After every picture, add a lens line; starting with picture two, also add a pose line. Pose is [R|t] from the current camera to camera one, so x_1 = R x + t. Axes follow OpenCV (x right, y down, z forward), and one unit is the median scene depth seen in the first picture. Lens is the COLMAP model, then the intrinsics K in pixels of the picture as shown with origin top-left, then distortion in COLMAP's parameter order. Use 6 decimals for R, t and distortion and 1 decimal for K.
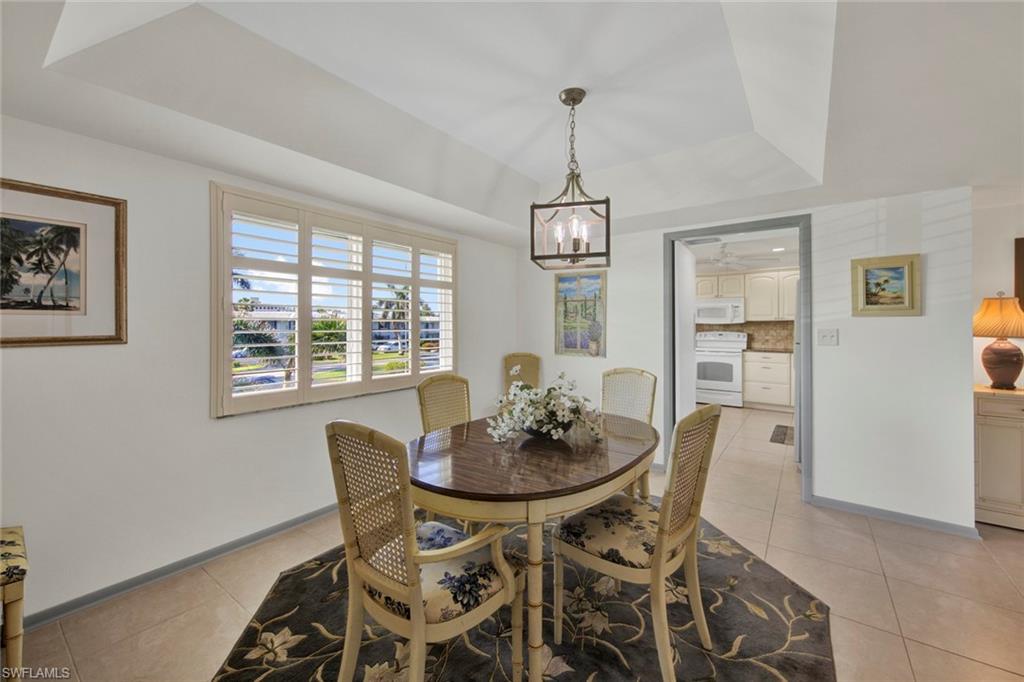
lens RADIAL K [[399.0, 0, 516.1], [0, 399.0, 322.7], [0, 0, 1]] dist [0.008120, -0.003542]
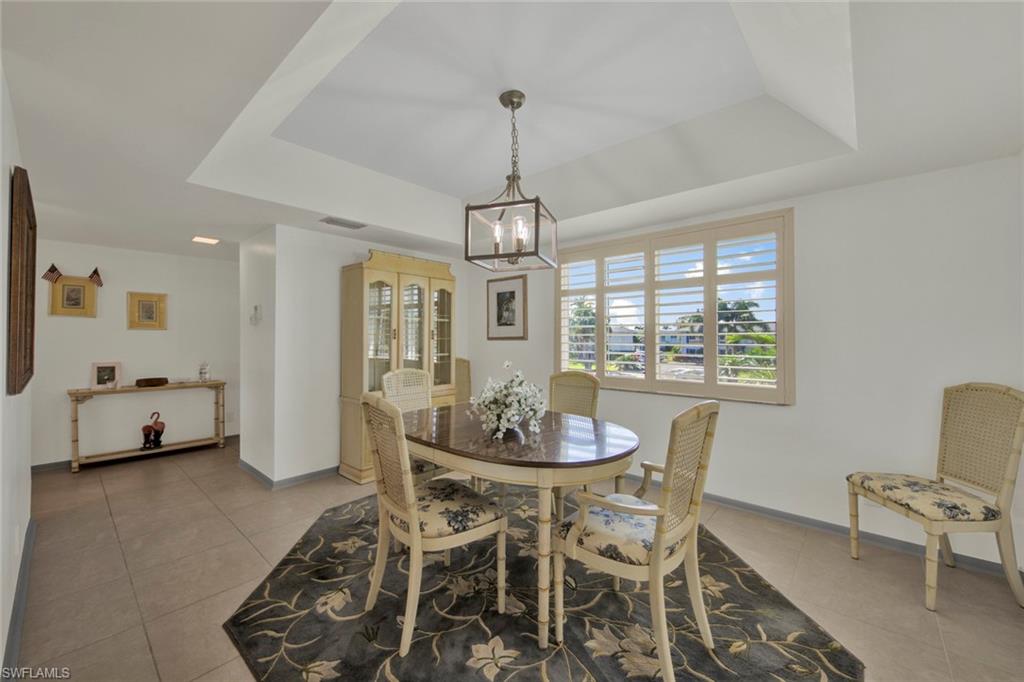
lens RADIAL K [[399.0, 0, 516.0], [0, 399.0, 337.0], [0, 0, 1]] dist [0.008120, -0.003542]
pose [[-0.085012, -0.000883, -0.996380, 1.256916], [0.006172, 0.999980, -0.001413, 0.039933], [0.996361, -0.006270, -0.085004, 1.199223]]
